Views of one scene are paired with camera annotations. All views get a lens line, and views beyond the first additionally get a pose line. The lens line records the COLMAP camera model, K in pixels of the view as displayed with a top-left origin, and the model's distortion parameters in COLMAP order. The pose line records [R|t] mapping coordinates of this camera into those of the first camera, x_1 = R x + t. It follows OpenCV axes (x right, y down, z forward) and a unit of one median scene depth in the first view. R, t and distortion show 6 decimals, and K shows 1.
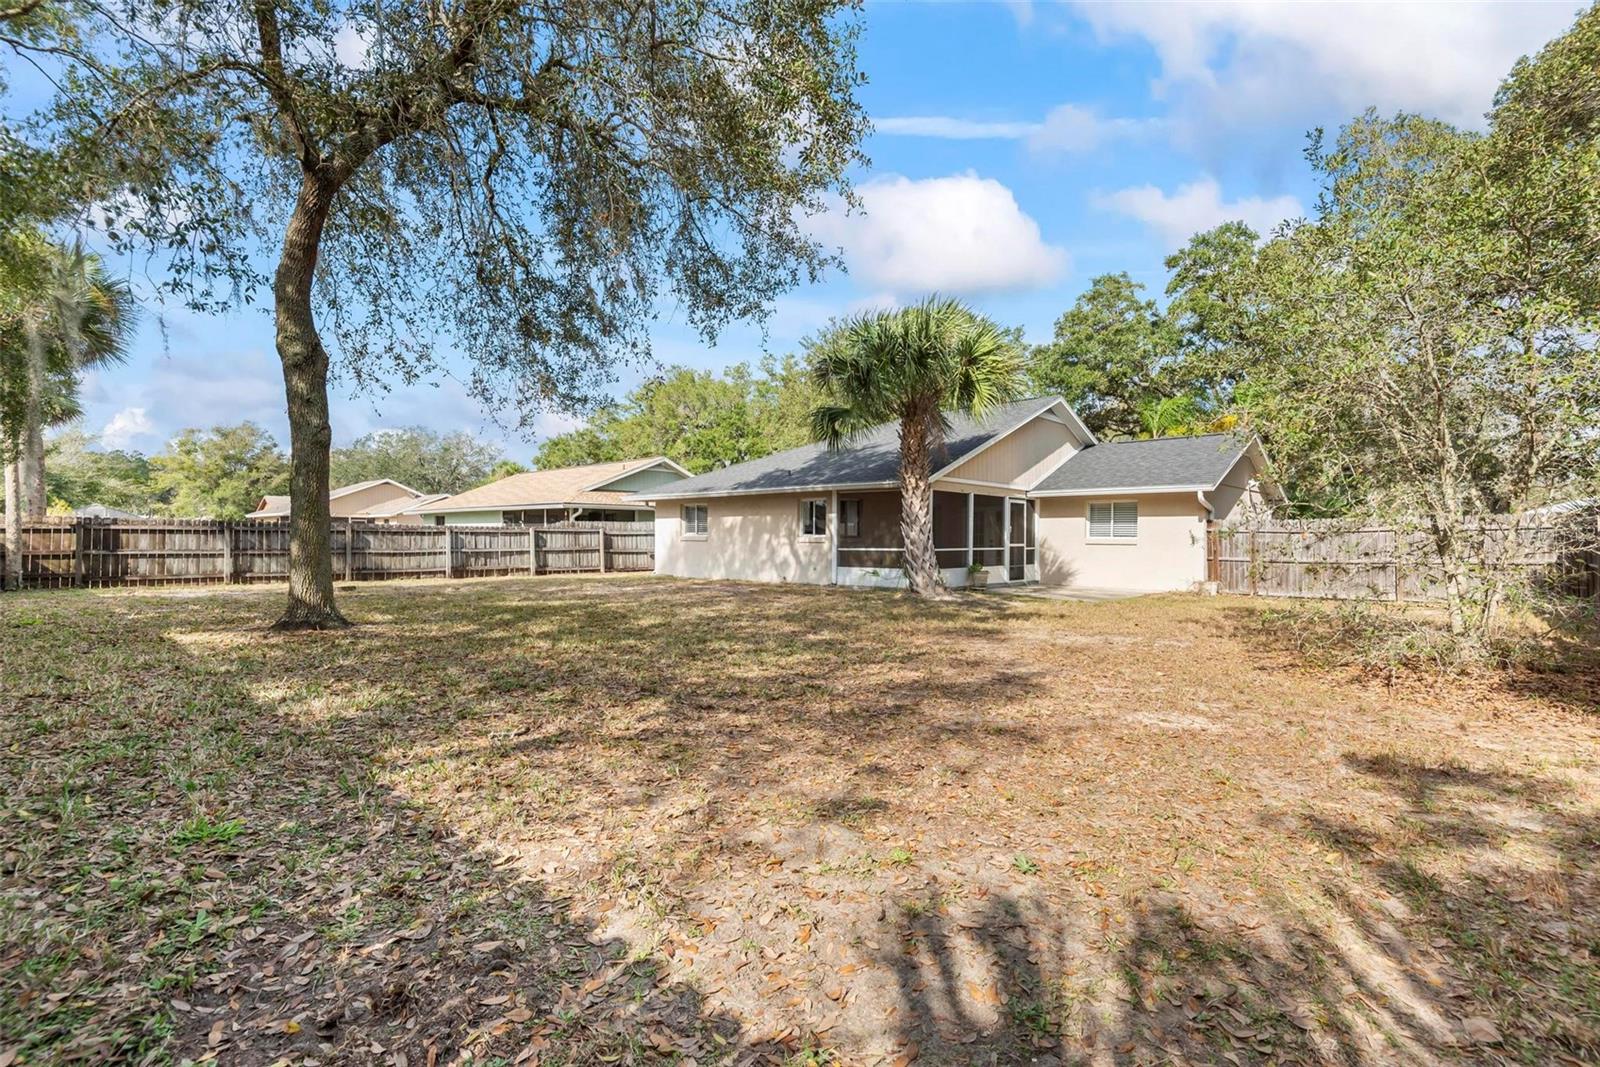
lens RADIAL K [[725.6, 0, 802.1], [0, 725.6, 547.1], [0, 0, 1]] dist [0.026186, -0.016277]
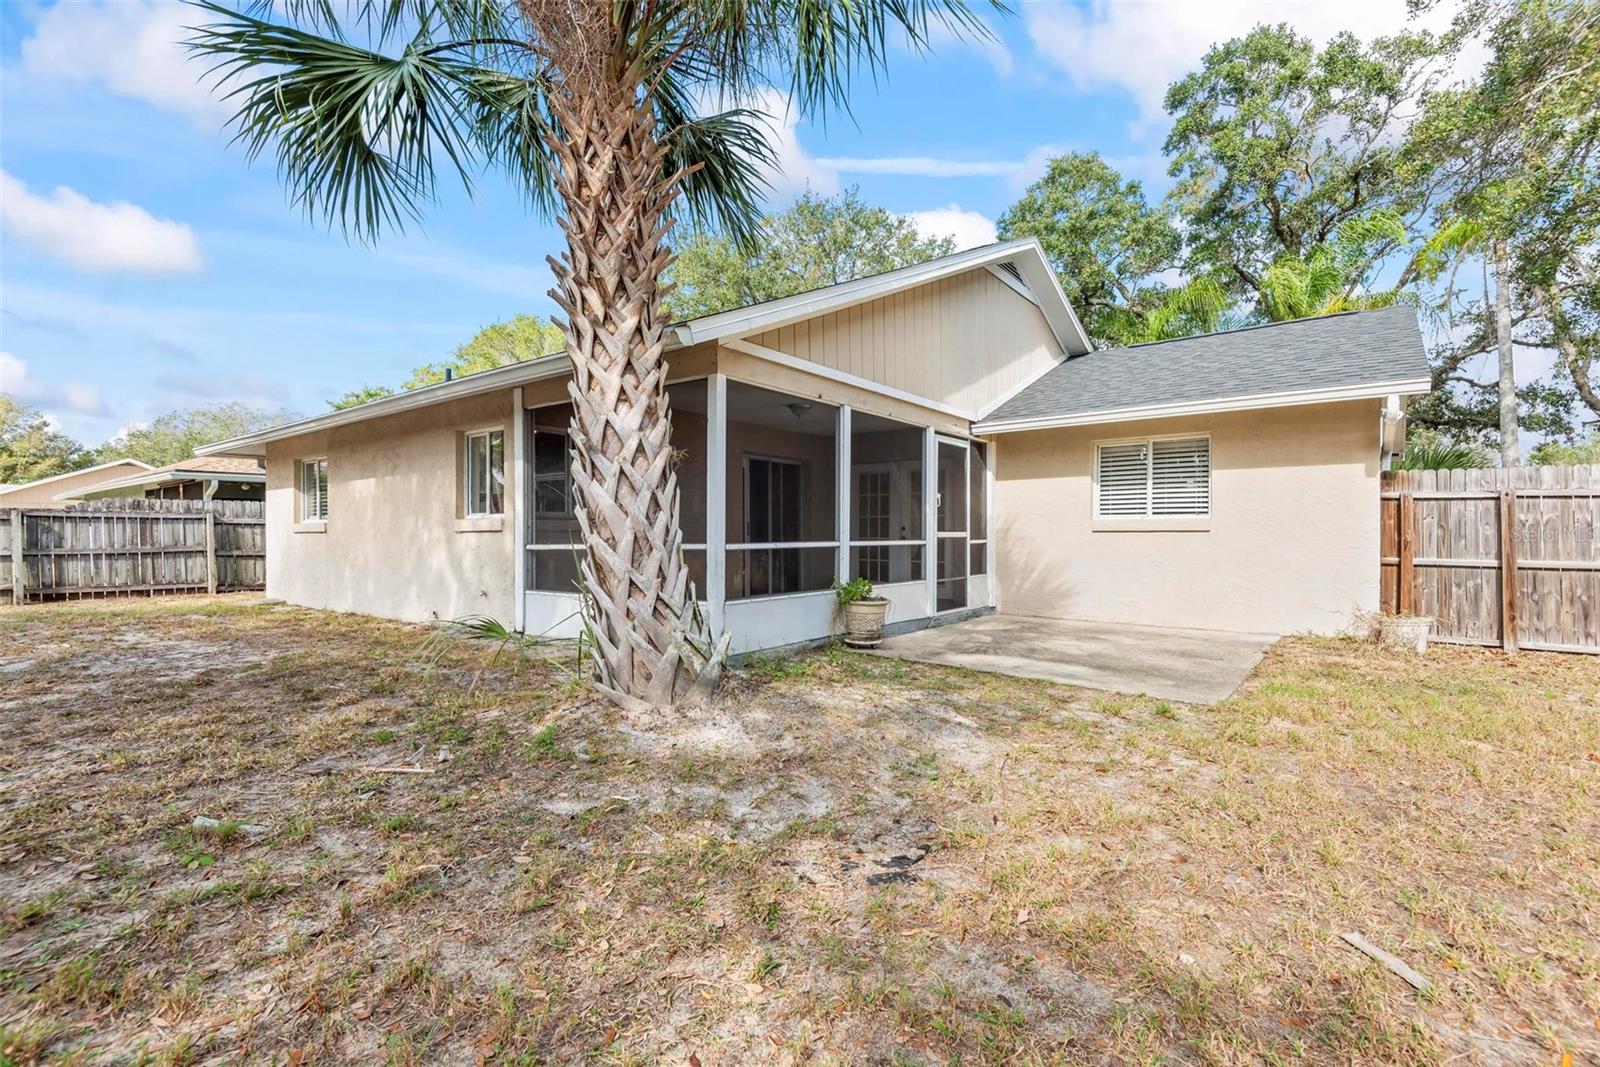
lens RADIAL K [[725.6, 0, 801.9], [0, 725.6, 530.3], [0, 0, 1]] dist [0.026186, -0.016277]
pose [[0.995698, -0.005981, 0.092461, 0.155791], [0.007856, 0.999771, -0.019928, 0.002744], [-0.092321, 0.020569, 0.995517, 0.542235]]
